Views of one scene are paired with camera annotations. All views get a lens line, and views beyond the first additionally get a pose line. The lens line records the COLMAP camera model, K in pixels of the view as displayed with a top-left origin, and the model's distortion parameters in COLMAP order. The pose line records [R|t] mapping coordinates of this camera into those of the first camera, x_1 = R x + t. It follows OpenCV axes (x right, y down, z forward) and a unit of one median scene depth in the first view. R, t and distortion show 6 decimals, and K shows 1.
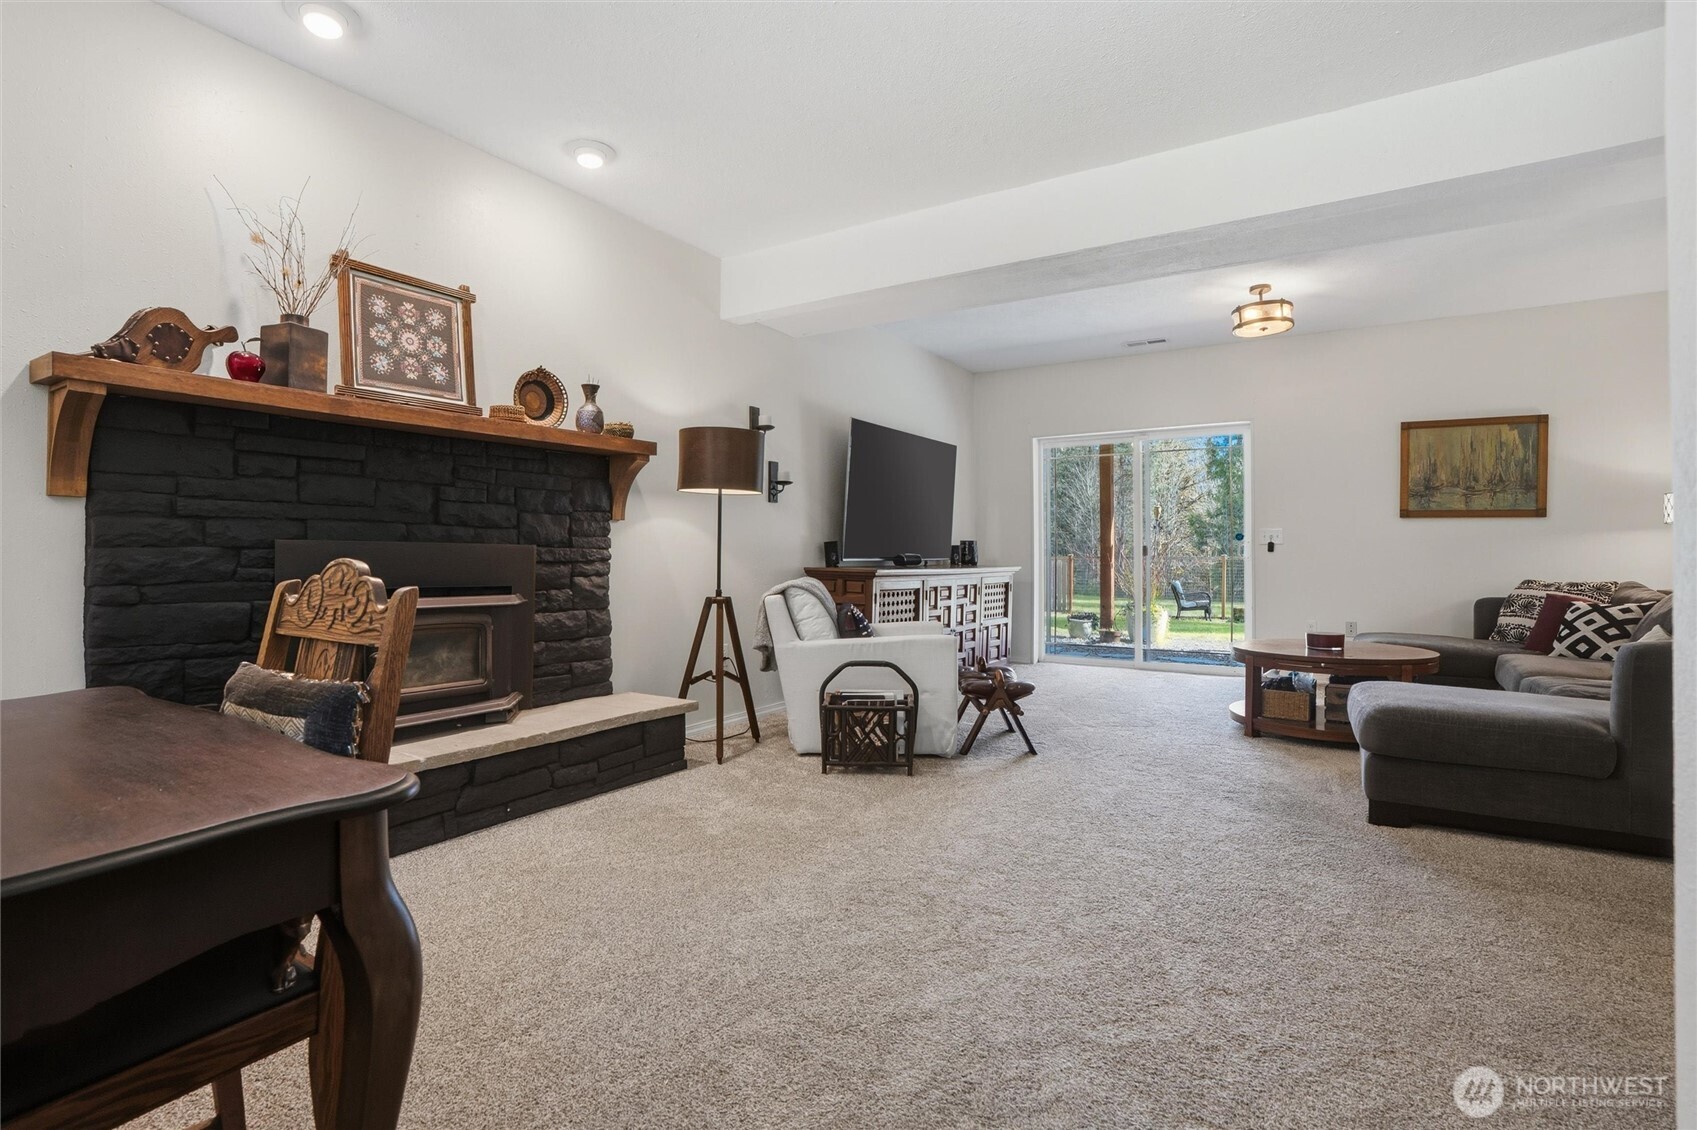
lens RADIAL K [[813.5, 0, 843.8], [0, 813.5, 560.0], [0, 0, 1]] dist [-0.005857, 0.004229]
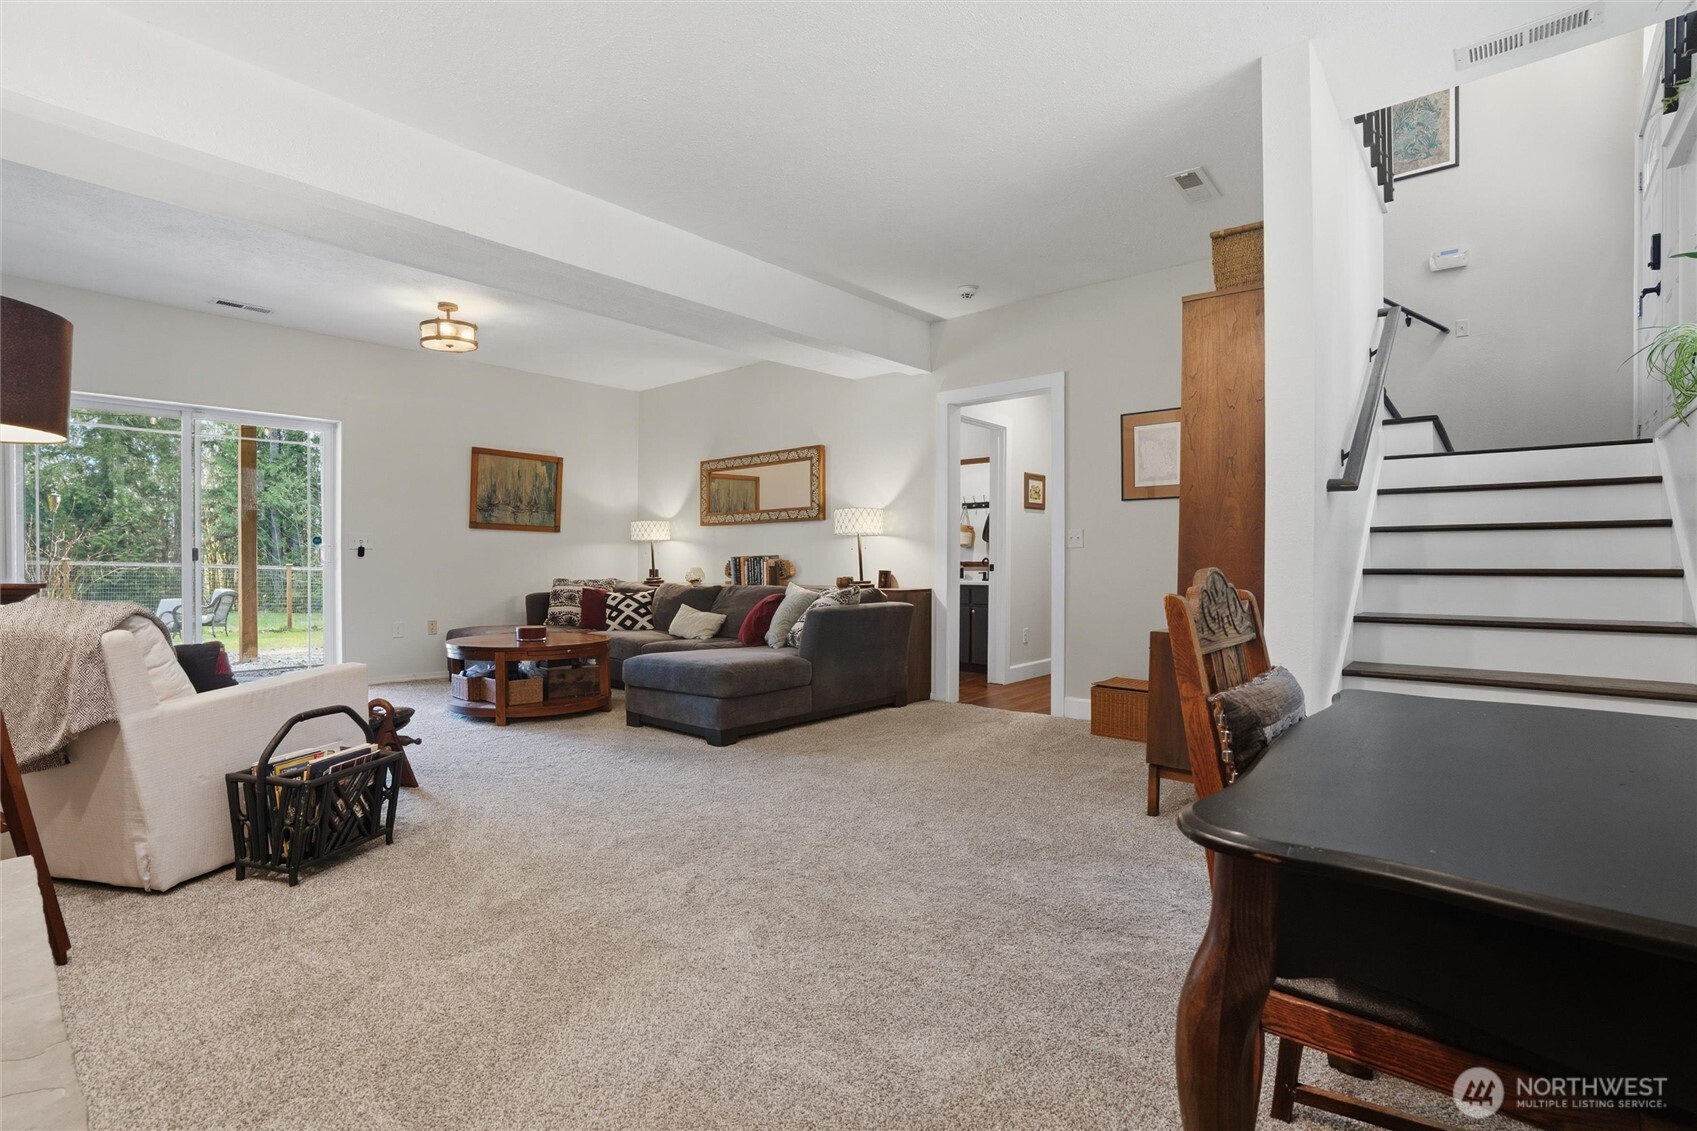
lens RADIAL K [[813.5, 0, 847.8], [0, 813.5, 564.8], [0, 0, 1]] dist [-0.005857, 0.004229]
pose [[0.178036, -0.004956, 0.984012, -0.431857], [0.003354, 0.999985, 0.004429, -0.003271], [-0.984018, 0.002512, 0.178050, 0.304099]]
